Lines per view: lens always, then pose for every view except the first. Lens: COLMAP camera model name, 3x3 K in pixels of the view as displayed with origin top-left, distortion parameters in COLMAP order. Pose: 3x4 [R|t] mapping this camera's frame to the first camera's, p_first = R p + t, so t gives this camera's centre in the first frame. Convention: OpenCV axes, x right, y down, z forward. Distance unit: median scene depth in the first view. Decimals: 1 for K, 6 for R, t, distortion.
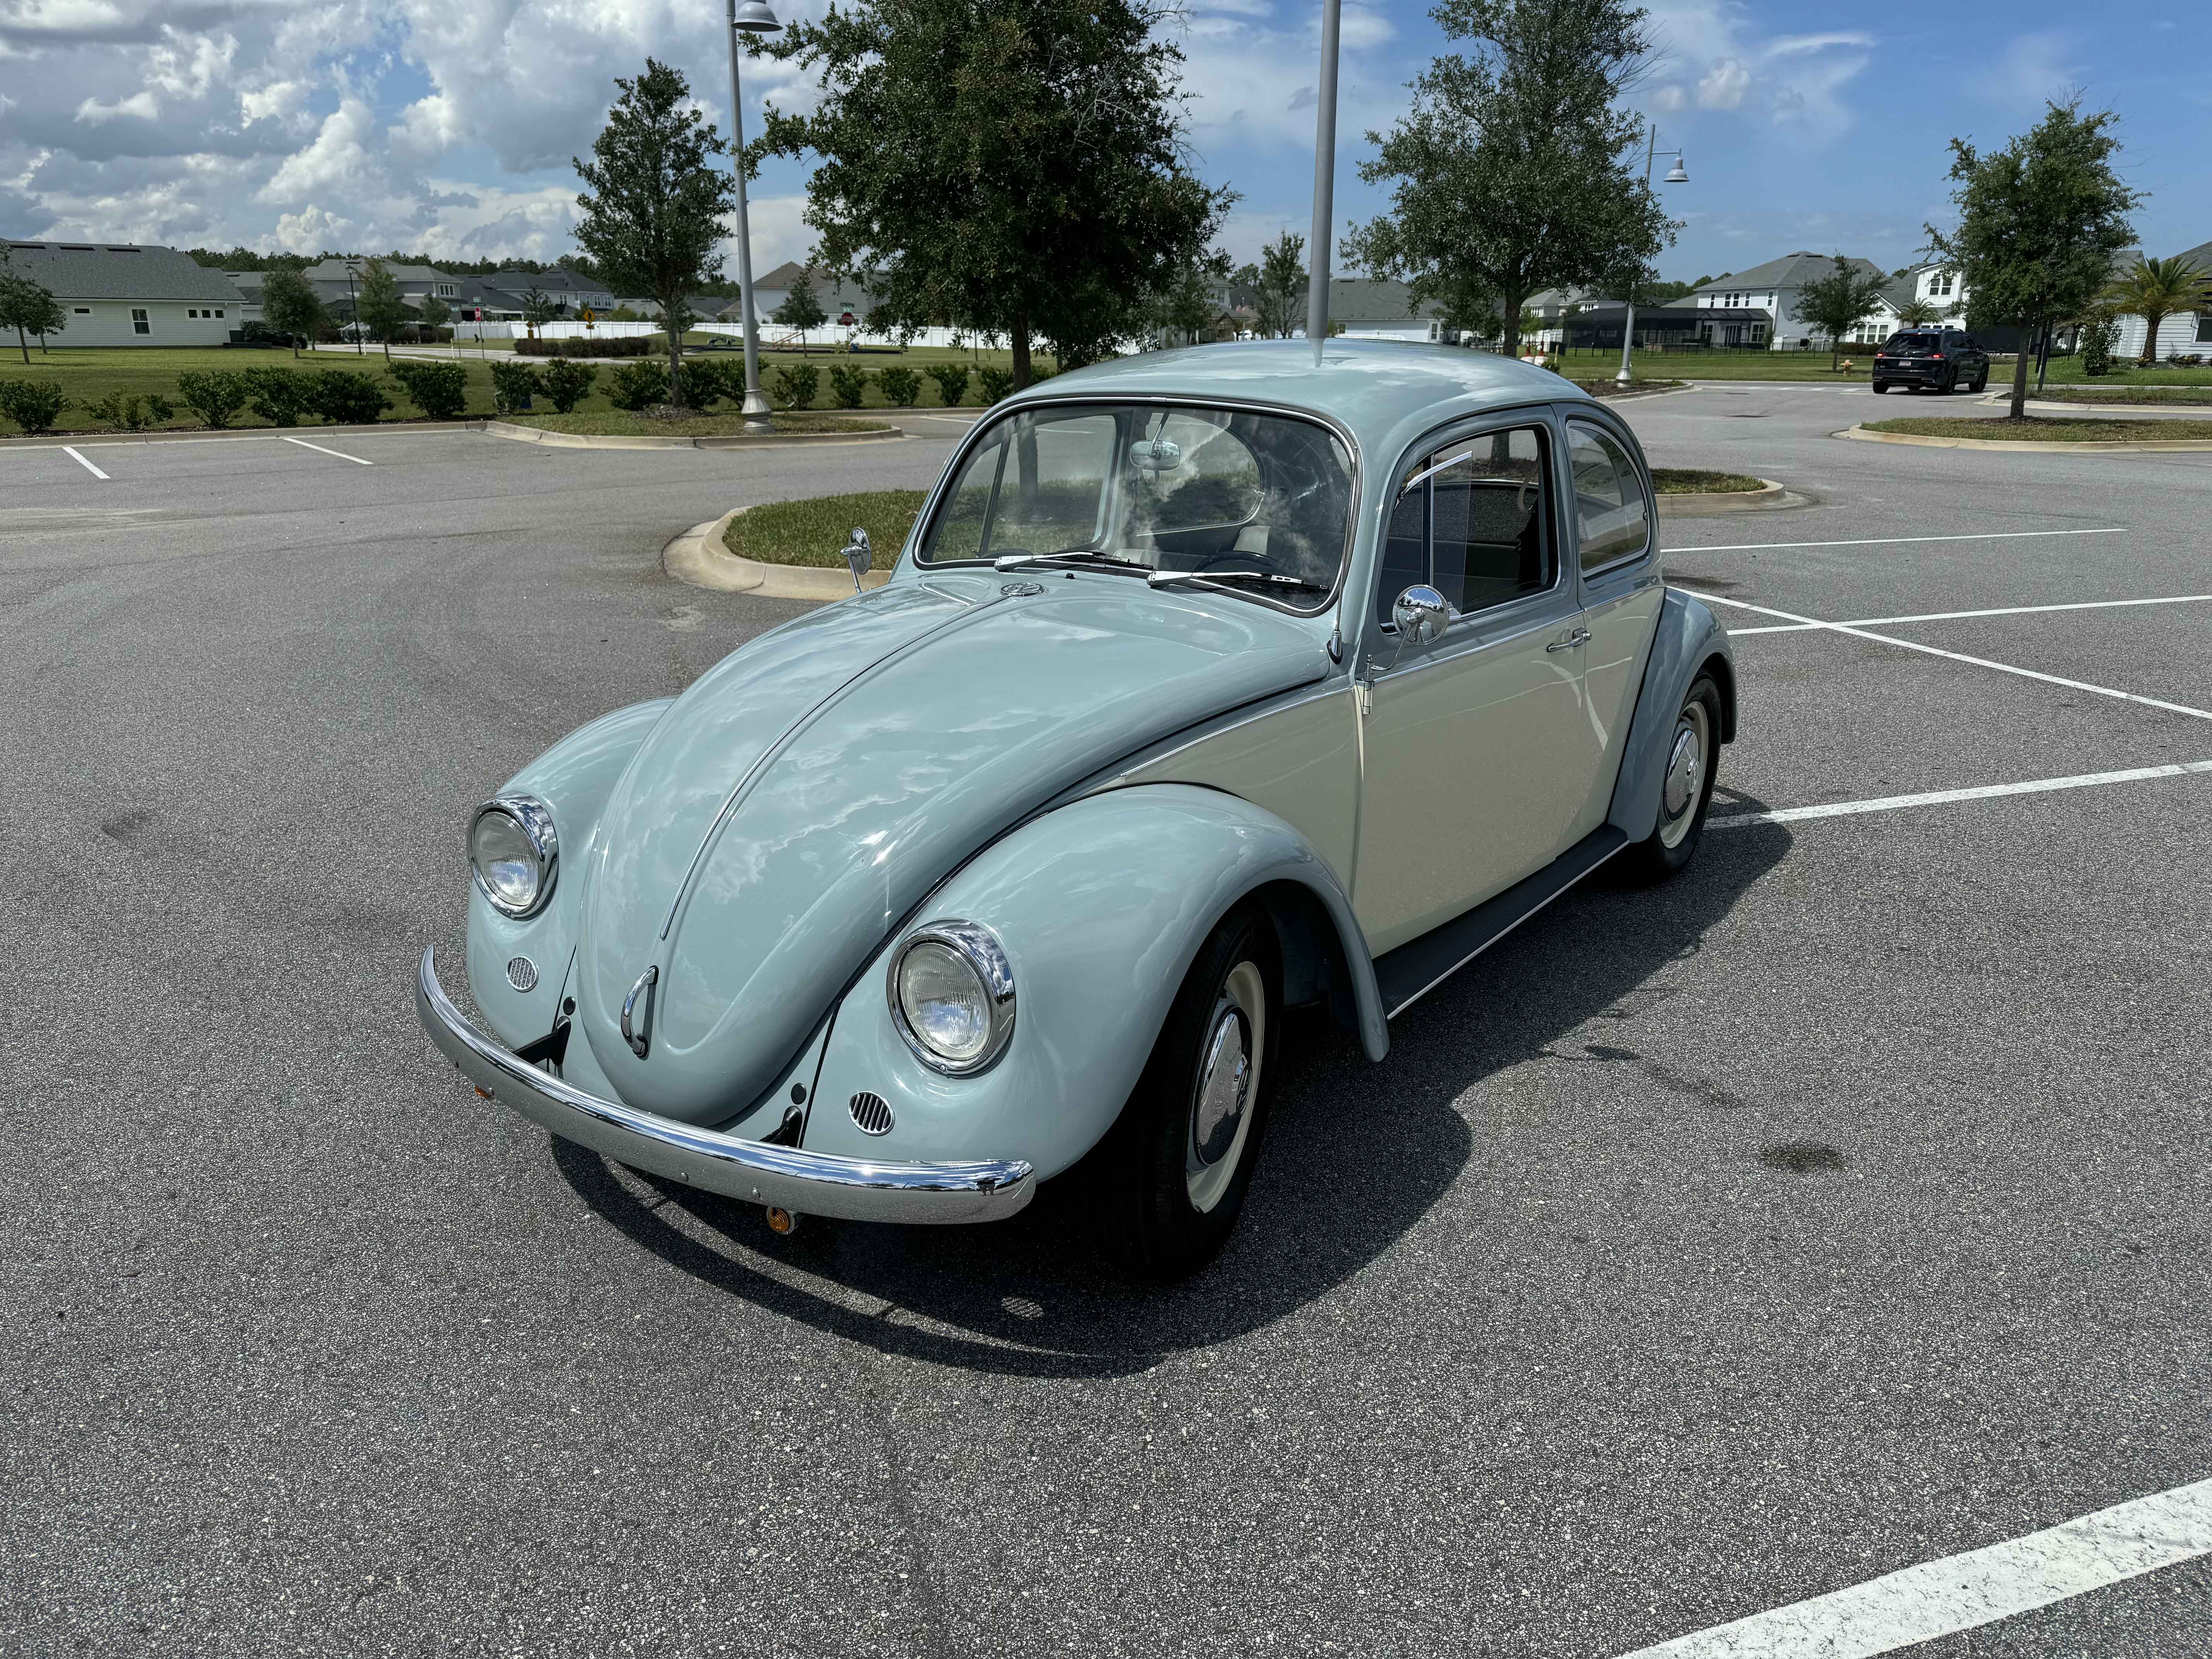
lens RADIAL K [[1515.2, 0, 1192.8], [0, 1515.2, 867.3], [0, 0, 1]] dist [0.051320, -0.053222]
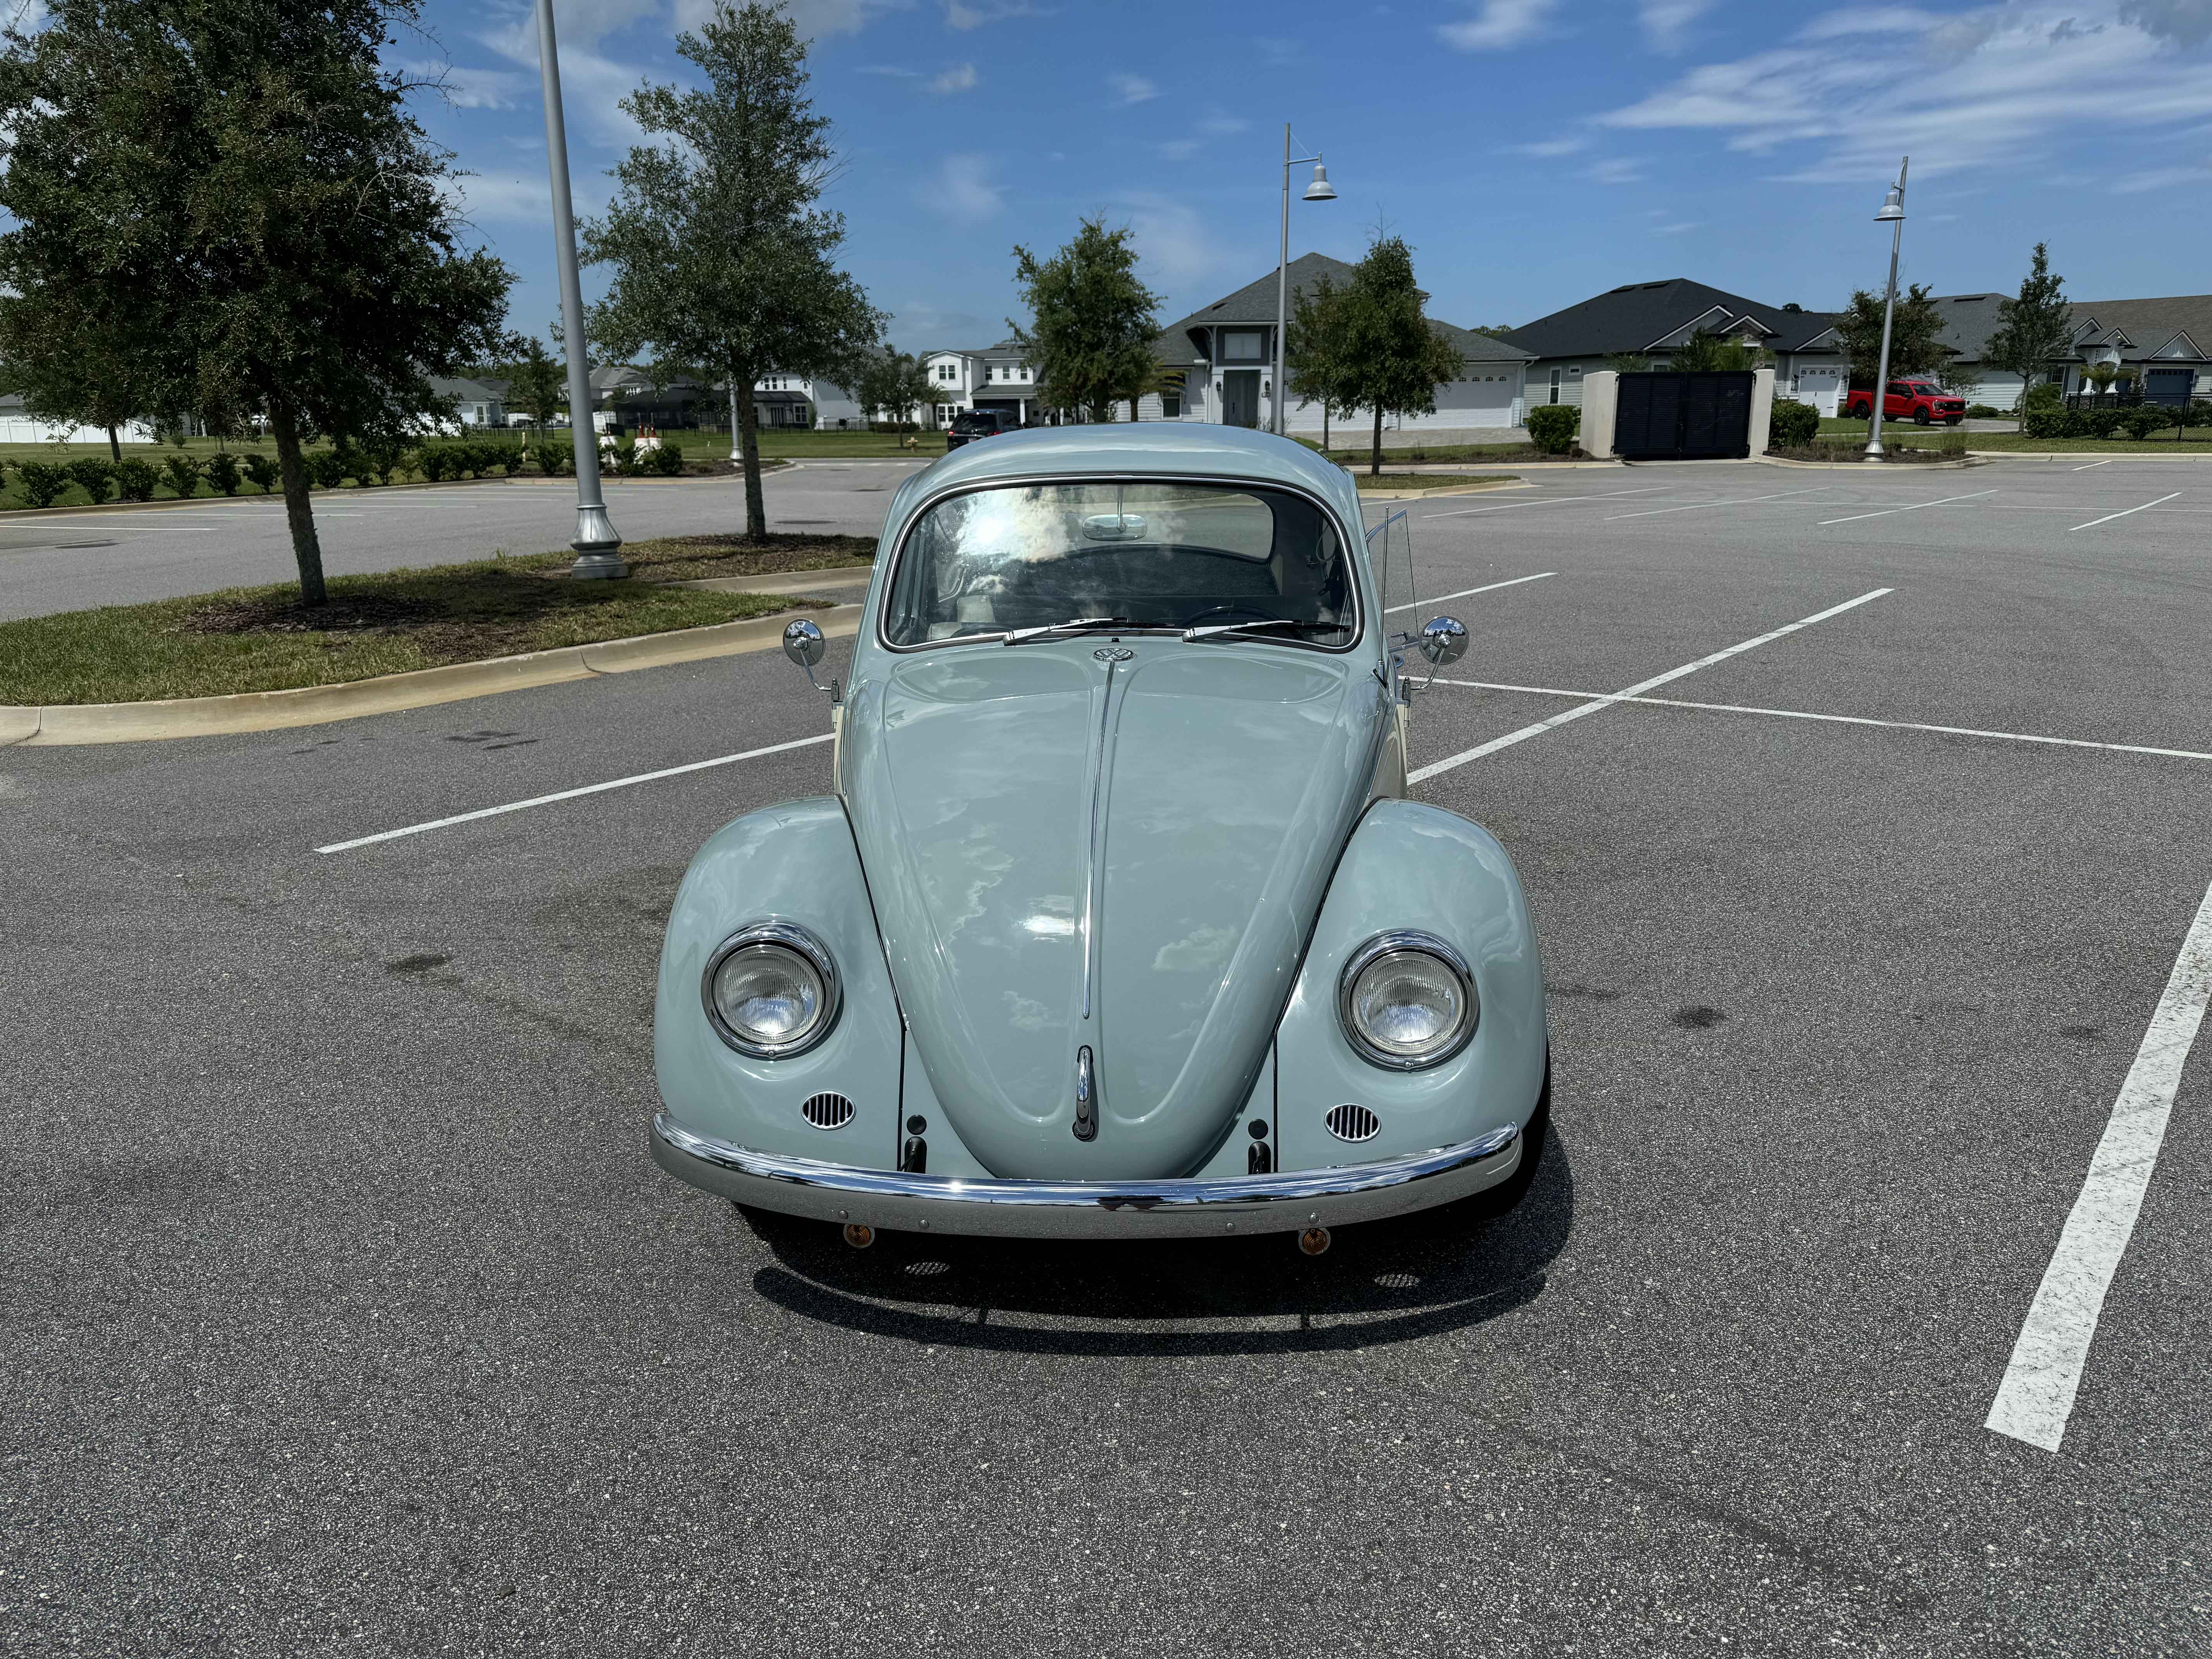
lens RADIAL K [[1548.1, 0, 1106.0], [0, 1548.1, 829.5], [0, 0, 1]] dist [0.043967, -0.048648]
pose [[0.859335, -0.145264, 0.490348, -0.138114], [0.182022, 0.982901, -0.027813, -0.006869], [-0.477924, 0.113155, 0.871083, 0.014794]]
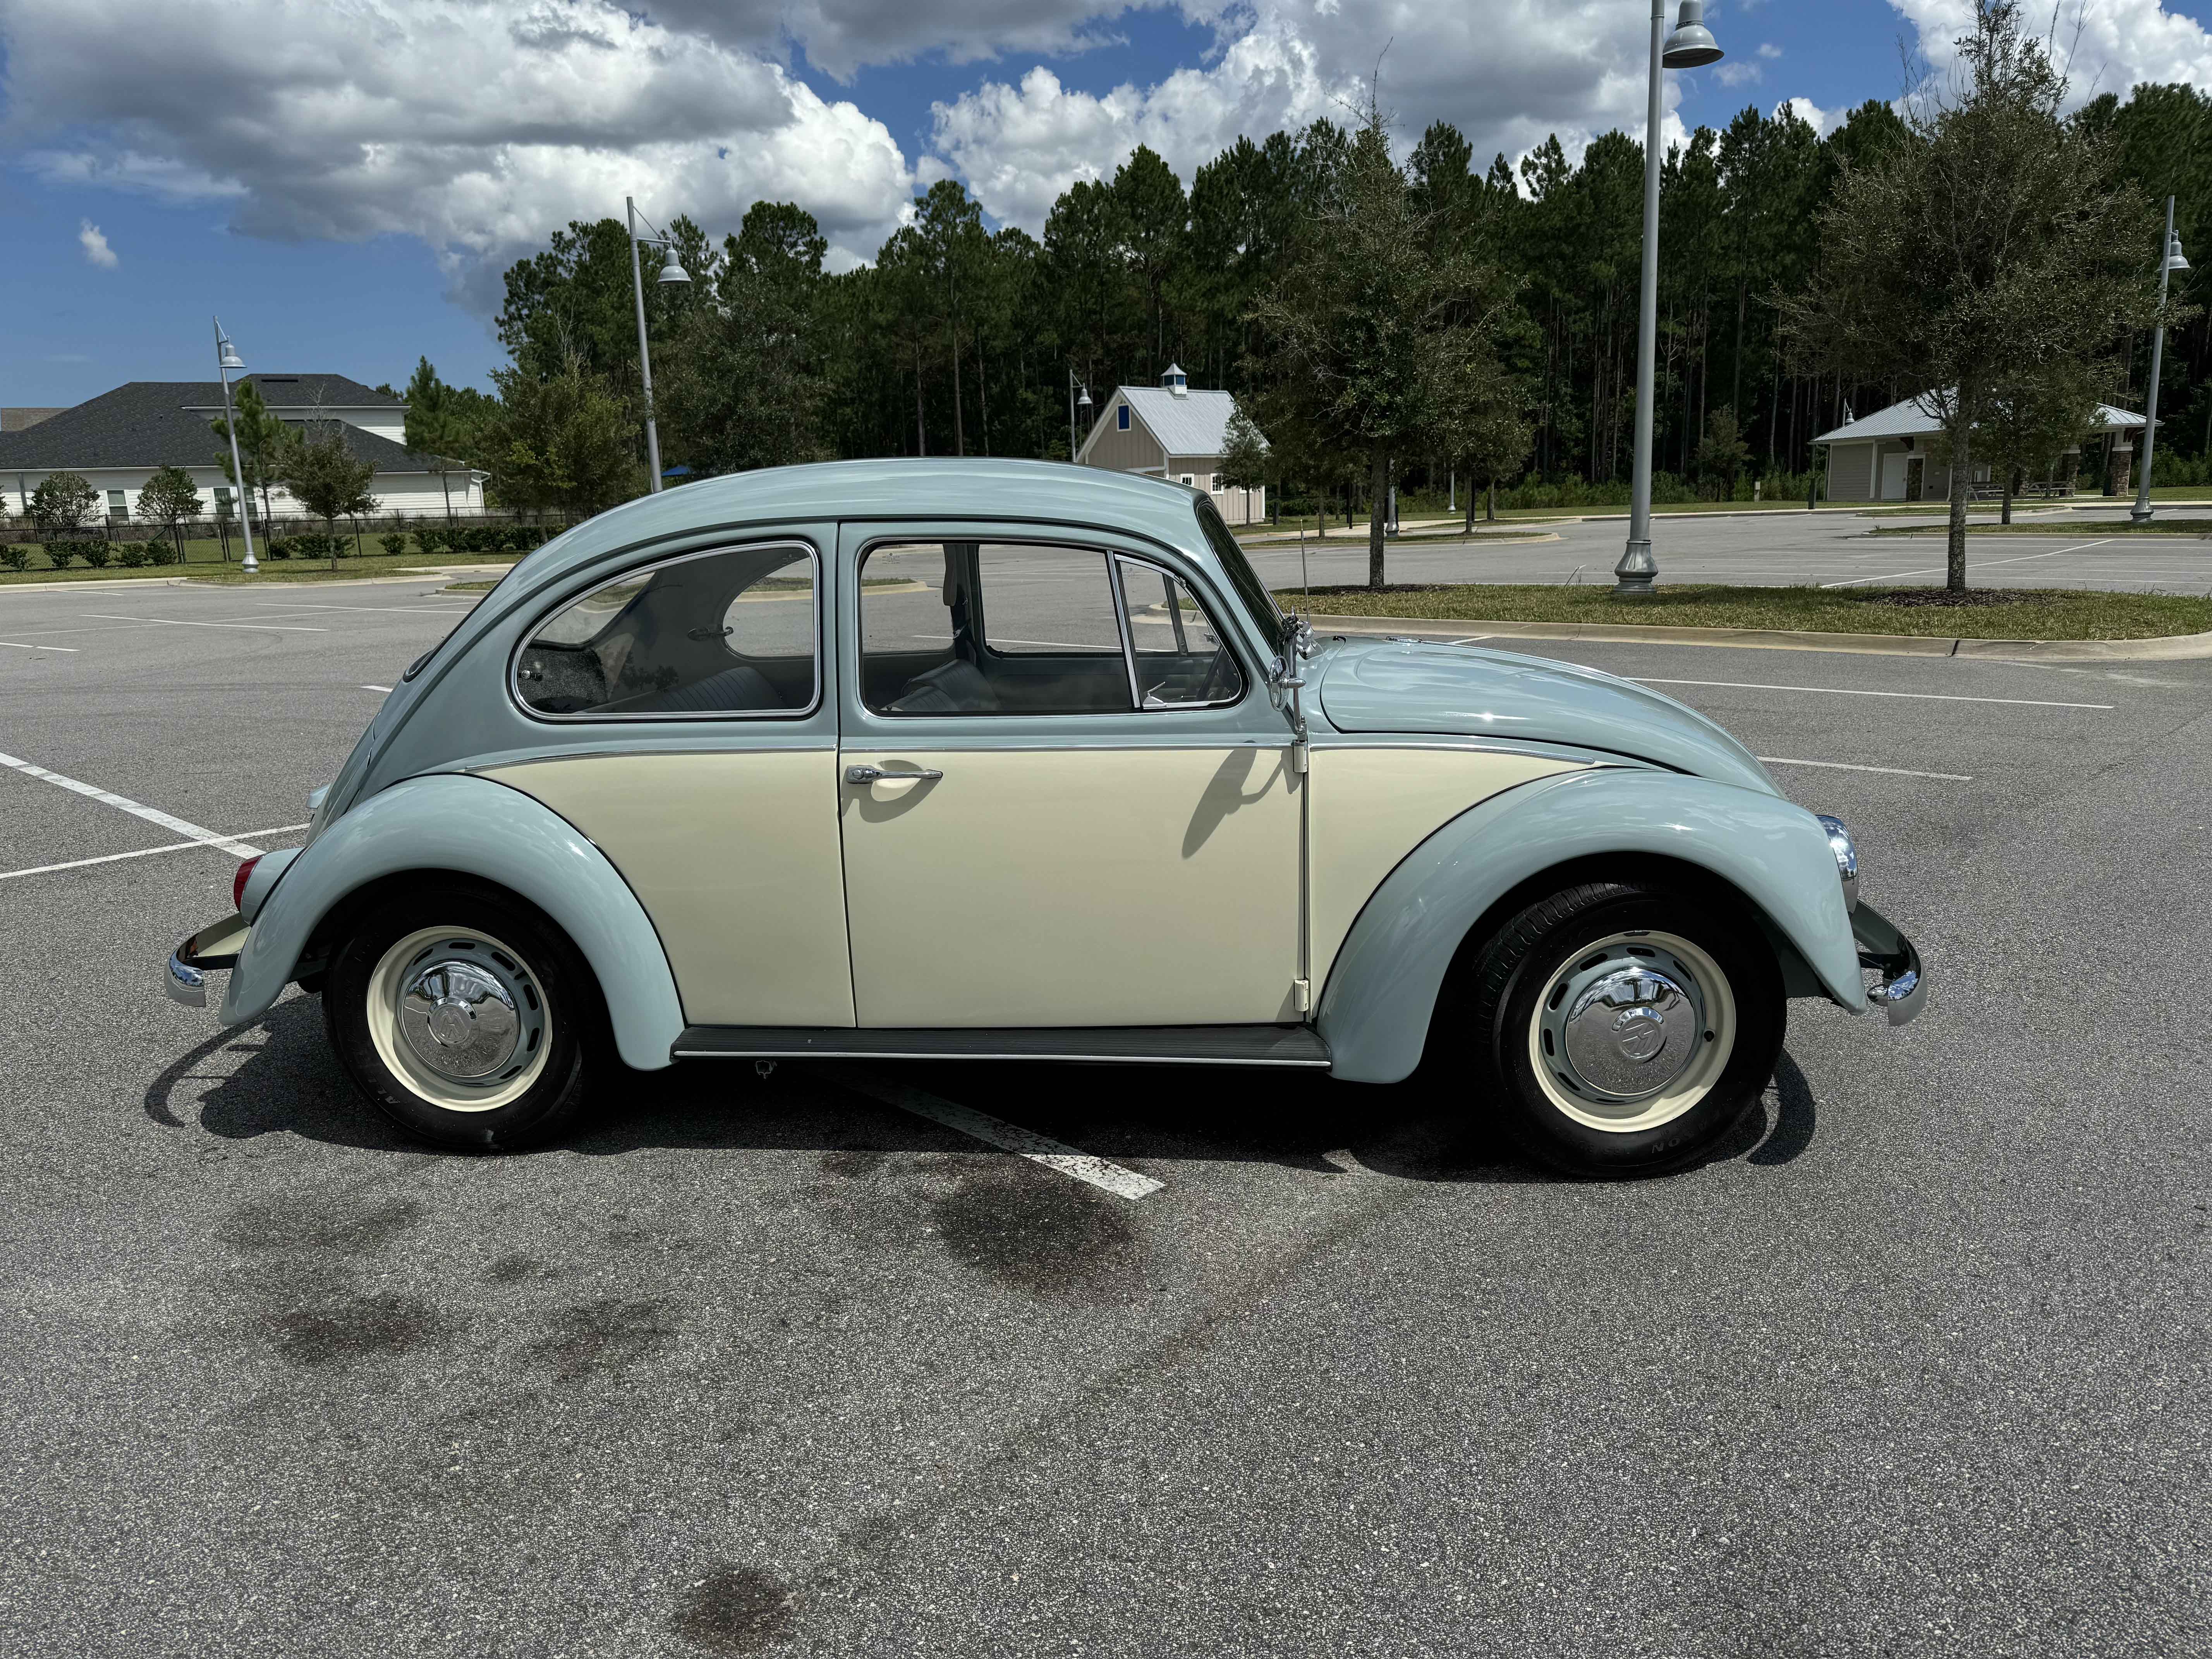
lens RADIAL K [[1559.6, 0, 1106.0], [0, 1559.6, 829.5], [0, 0, 1]] dist [0.040911, -0.053023]
pose [[-0.454152, -0.169884, 0.874577, -0.235202], [0.316010, 0.887109, 0.336416, -0.114510], [-0.832997, 0.429159, -0.349197, 0.350744]]
